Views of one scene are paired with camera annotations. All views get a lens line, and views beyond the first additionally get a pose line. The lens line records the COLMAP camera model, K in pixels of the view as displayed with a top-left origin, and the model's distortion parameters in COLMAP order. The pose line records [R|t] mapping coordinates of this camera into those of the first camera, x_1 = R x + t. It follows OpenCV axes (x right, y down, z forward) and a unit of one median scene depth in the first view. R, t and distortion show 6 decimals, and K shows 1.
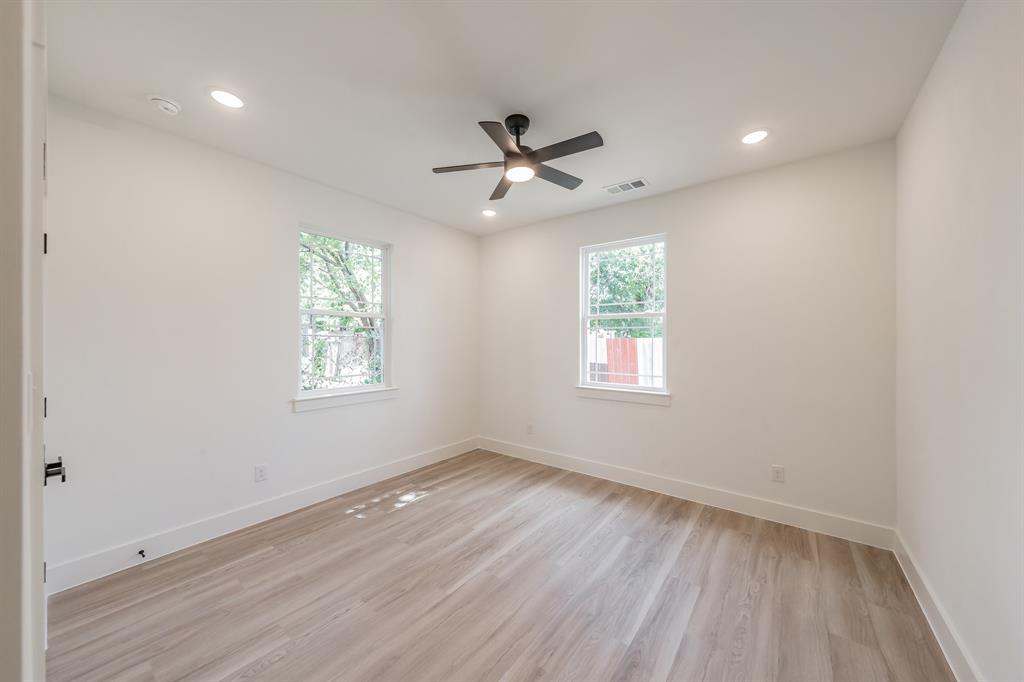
lens RADIAL K [[356.2, 0, 512.5], [0, 356.2, 342.1], [0, 0, 1]] dist [-0.003114, -0.000446]
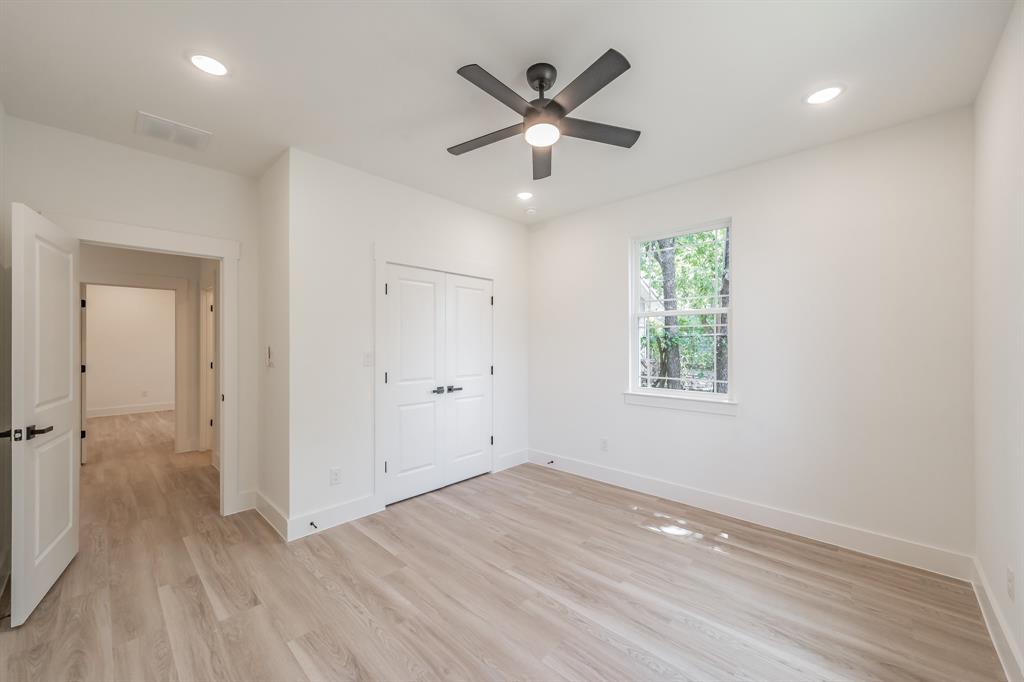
lens RADIAL K [[403.6, 0, 513.5], [0, 403.6, 336.5], [0, 0, 1]] dist [-0.011521, 0.000075]
pose [[-0.102108, -0.014287, -0.994671, 0.796592], [-0.007722, 0.999878, -0.013569, 0.018441], [0.994743, 0.006296, -0.102206, 0.890184]]
